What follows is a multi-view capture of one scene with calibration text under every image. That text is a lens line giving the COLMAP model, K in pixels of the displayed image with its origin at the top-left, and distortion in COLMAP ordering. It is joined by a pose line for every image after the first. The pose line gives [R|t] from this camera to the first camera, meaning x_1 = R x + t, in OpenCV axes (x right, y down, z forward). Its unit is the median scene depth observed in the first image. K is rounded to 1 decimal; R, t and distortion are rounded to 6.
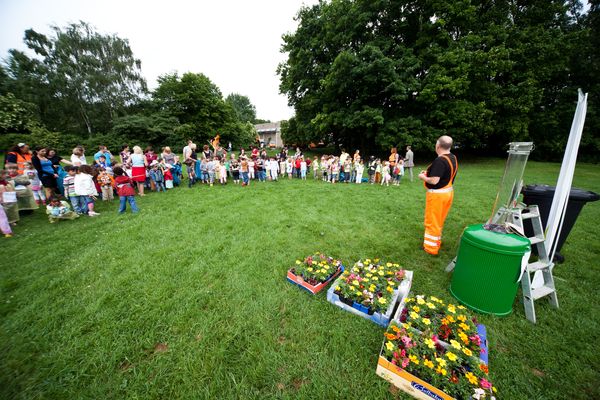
lens RADIAL K [[210.5, 0, 302.3], [0, 210.5, 199.2], [0, 0, 1]] dist [-0.000875, 0.000121]
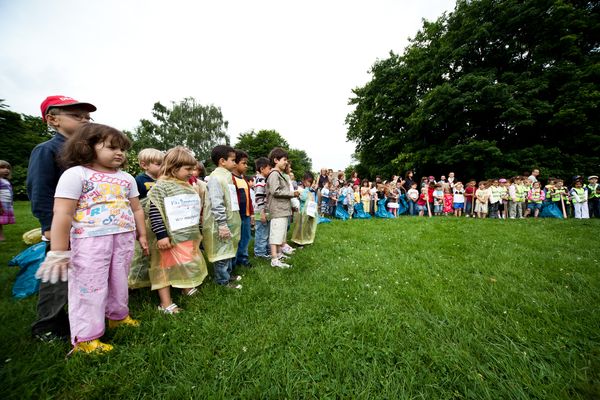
lens RADIAL K [[210.5, 0, 298.2], [0, 210.5, 198.8], [0, 0, 1]] dist [-0.000875, 0.000121]
pose [[0.978765, -0.013996, -0.204508, -0.162117], [-0.037445, 0.968672, -0.245503, 0.024633], [0.201538, 0.247948, 0.947578, 0.083816]]
